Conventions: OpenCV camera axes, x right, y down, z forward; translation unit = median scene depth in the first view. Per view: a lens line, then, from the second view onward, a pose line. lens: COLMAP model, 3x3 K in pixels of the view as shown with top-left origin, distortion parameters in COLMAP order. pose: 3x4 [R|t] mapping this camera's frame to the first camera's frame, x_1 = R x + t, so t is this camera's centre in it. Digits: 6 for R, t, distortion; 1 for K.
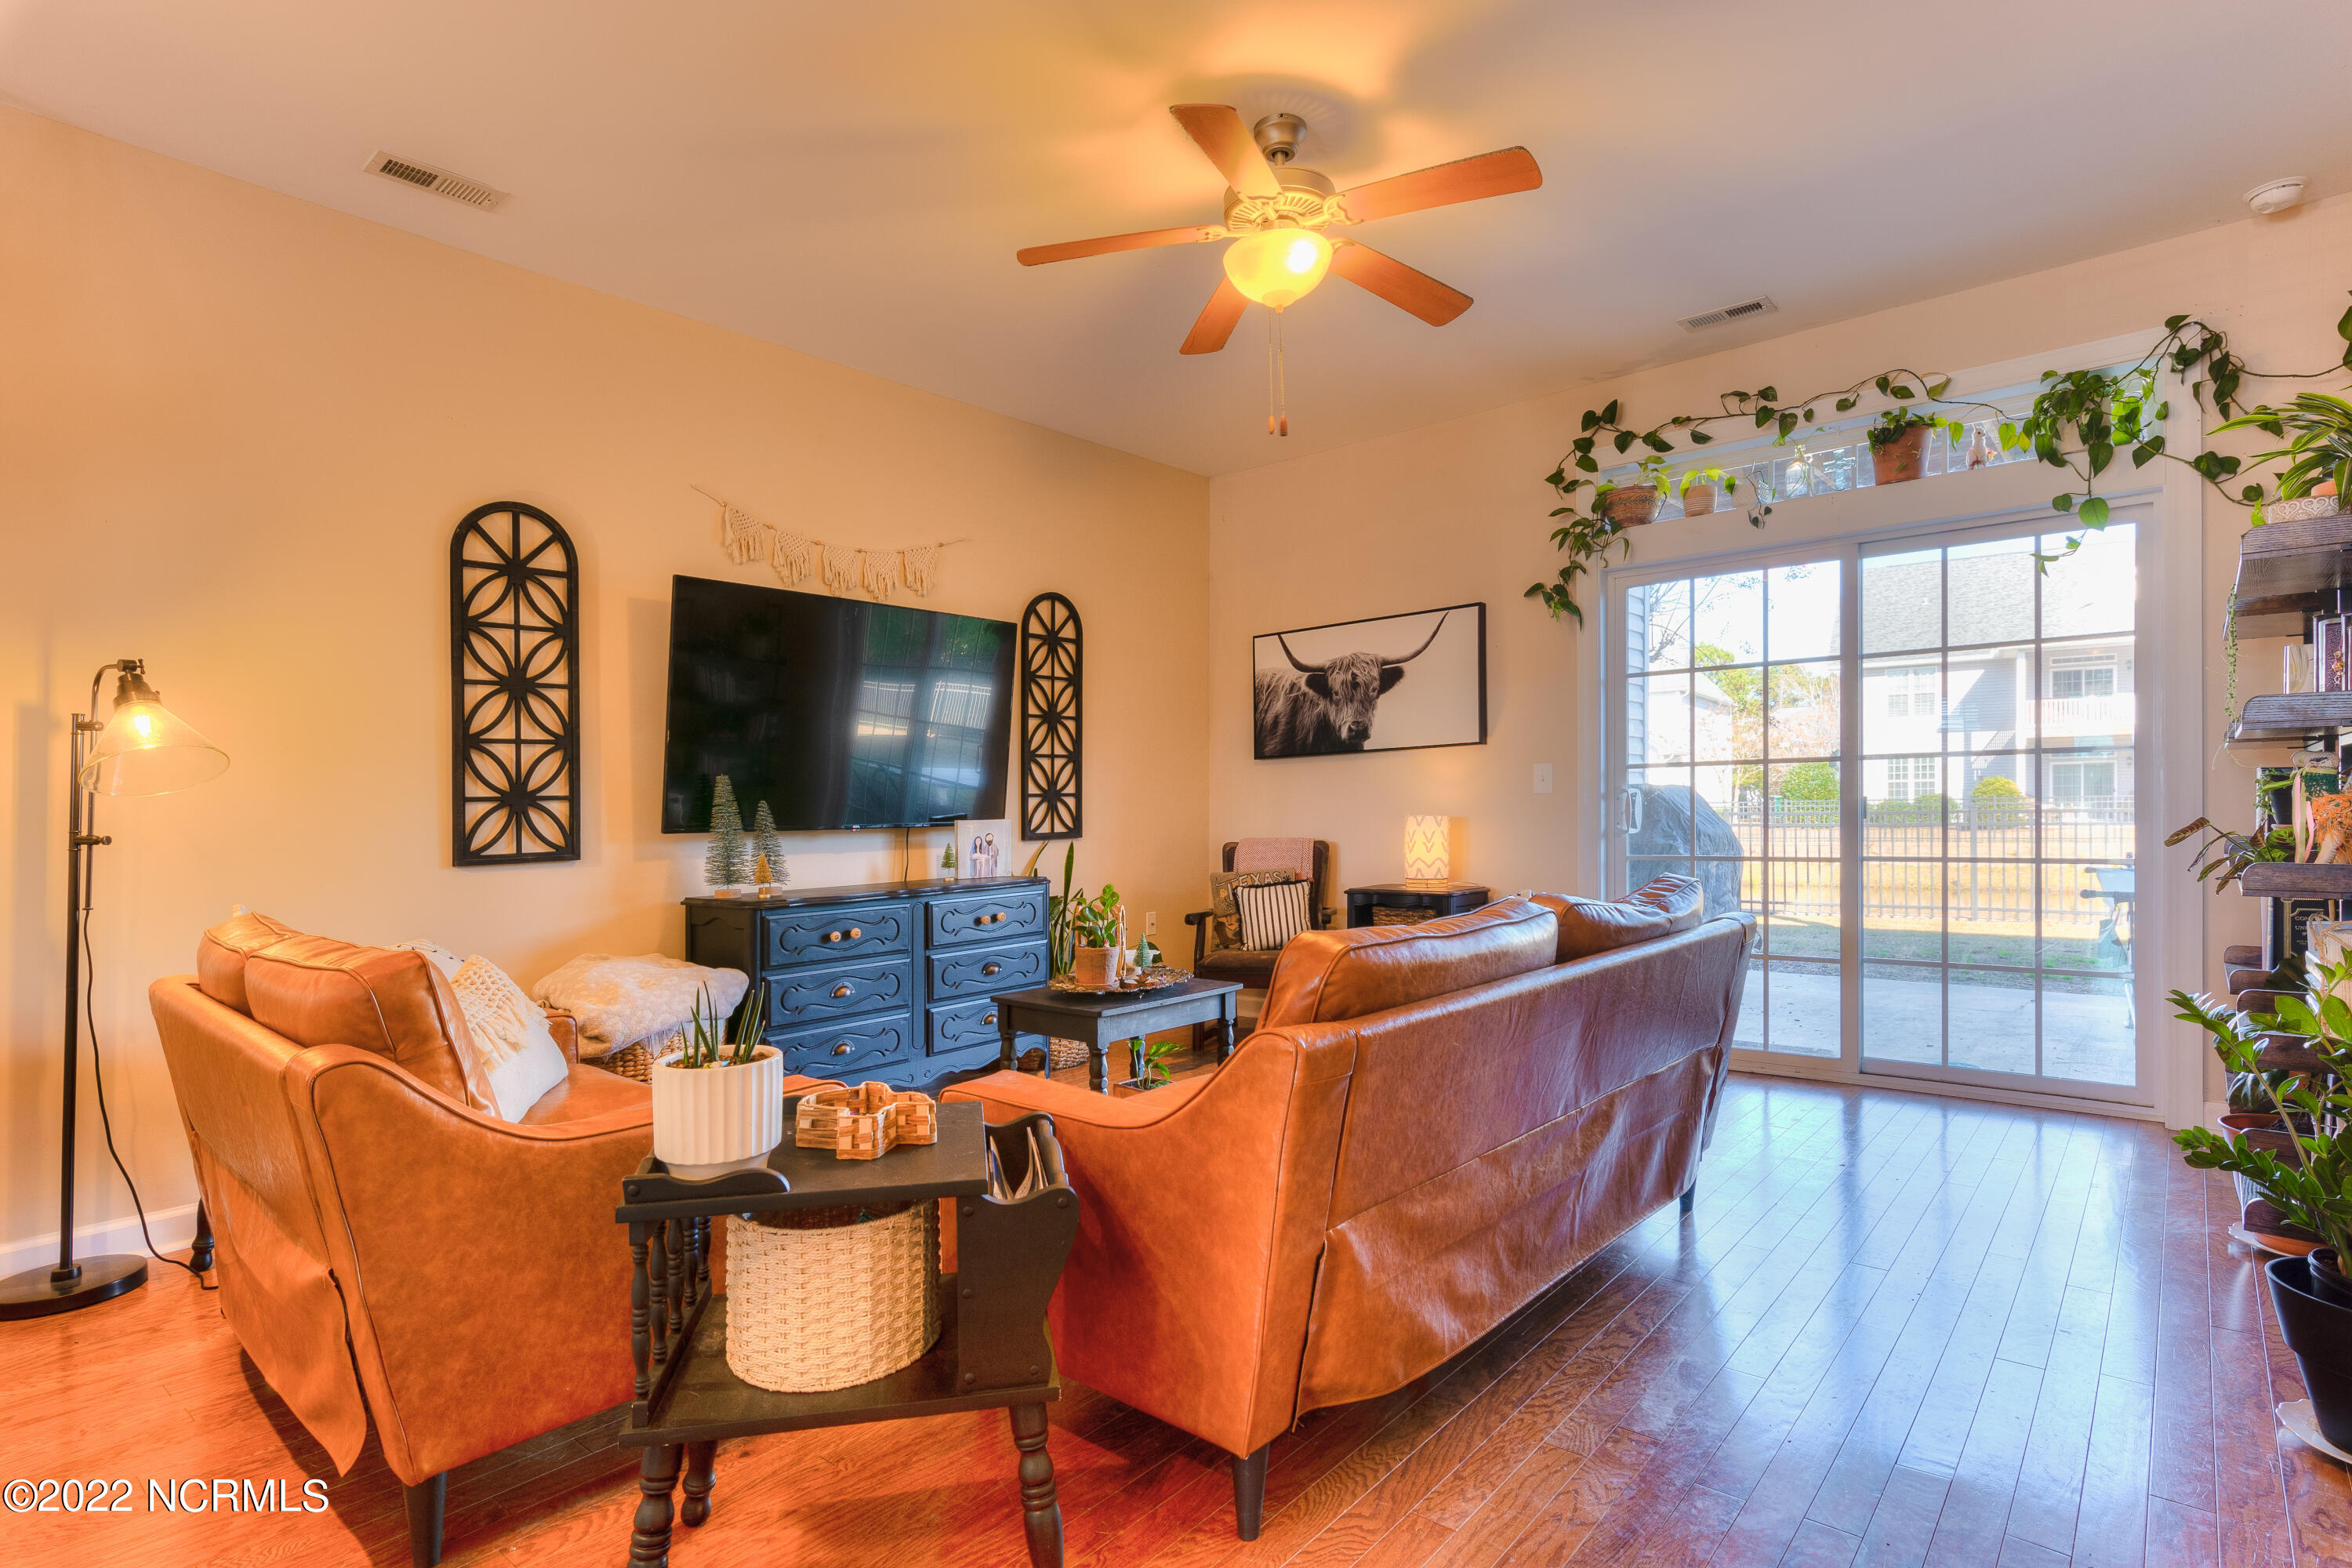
lens RADIAL K [[1178.9, 0, 1161.5], [0, 1178.9, 797.8], [0, 0, 1]] dist [-0.001973, 0.001518]
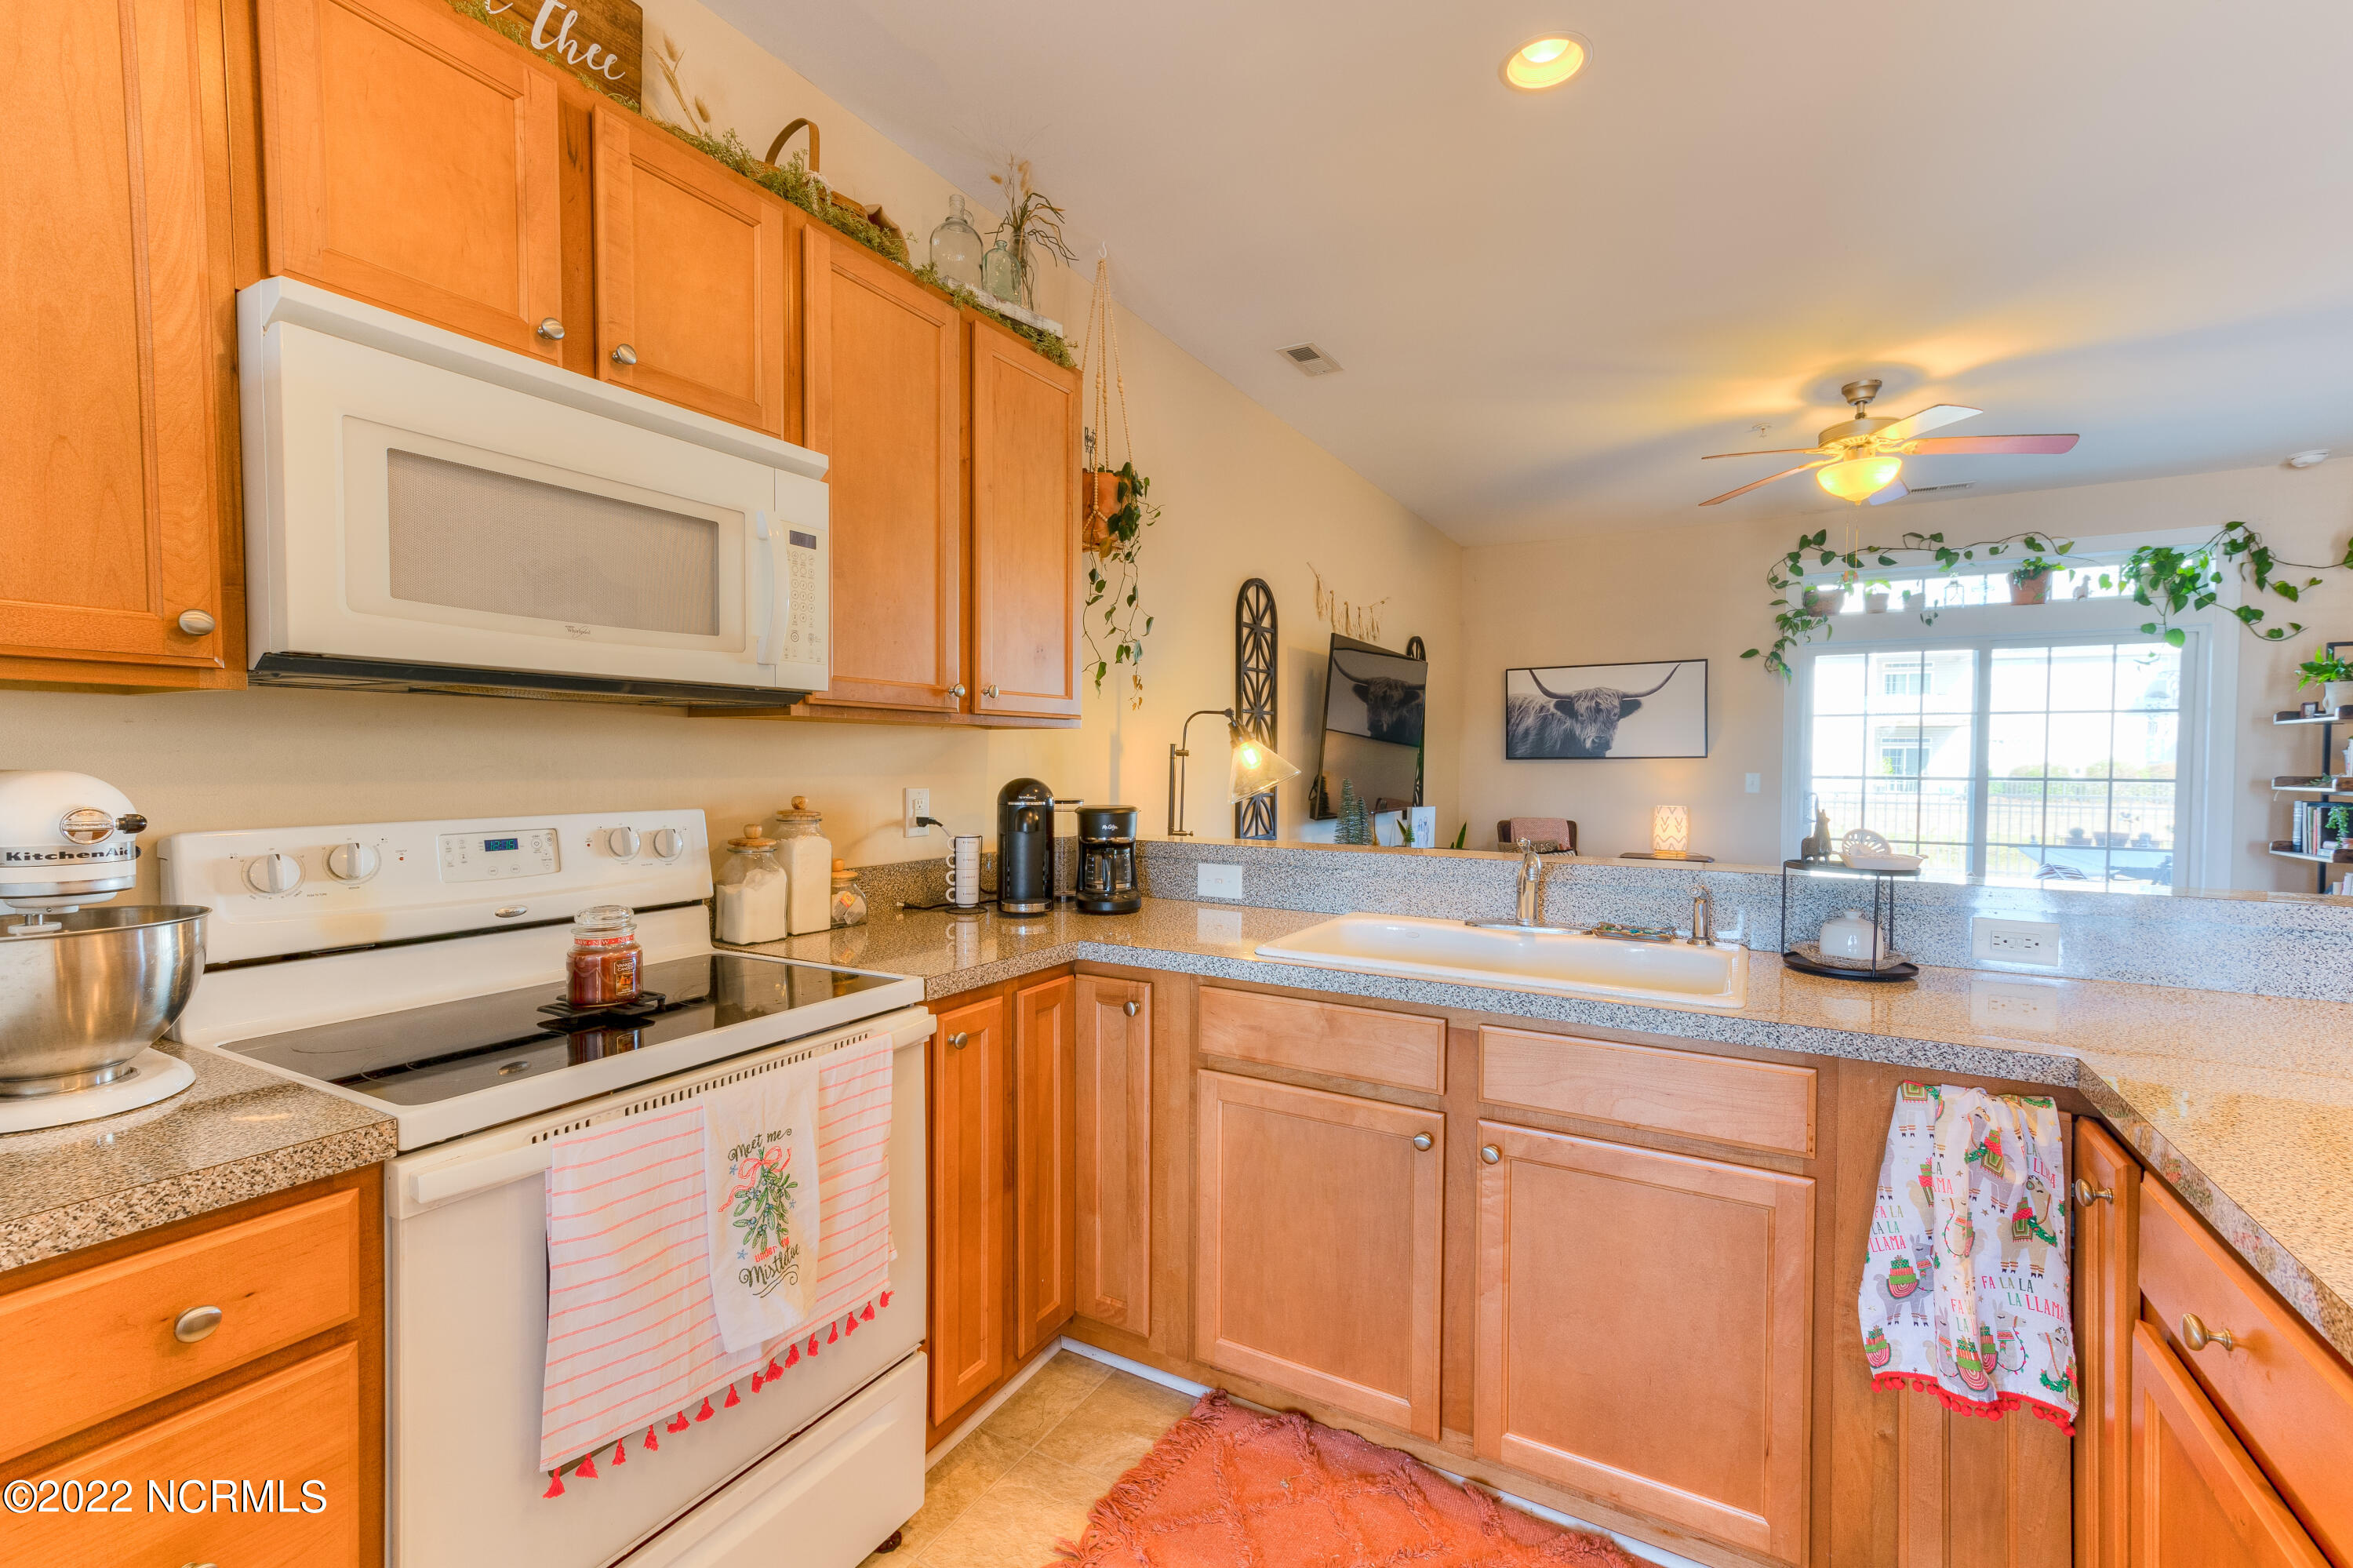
lens RADIAL K [[1023.1, 0, 1165.2], [0, 1023.1, 775.3], [0, 0, 1]] dist [0.021082, 0.001036]
pose [[0.979754, 0.022374, 0.198953, -0.691902], [-0.026839, 0.999444, 0.019771, -0.034014], [-0.198400, -0.024710, 0.979810, -0.115167]]
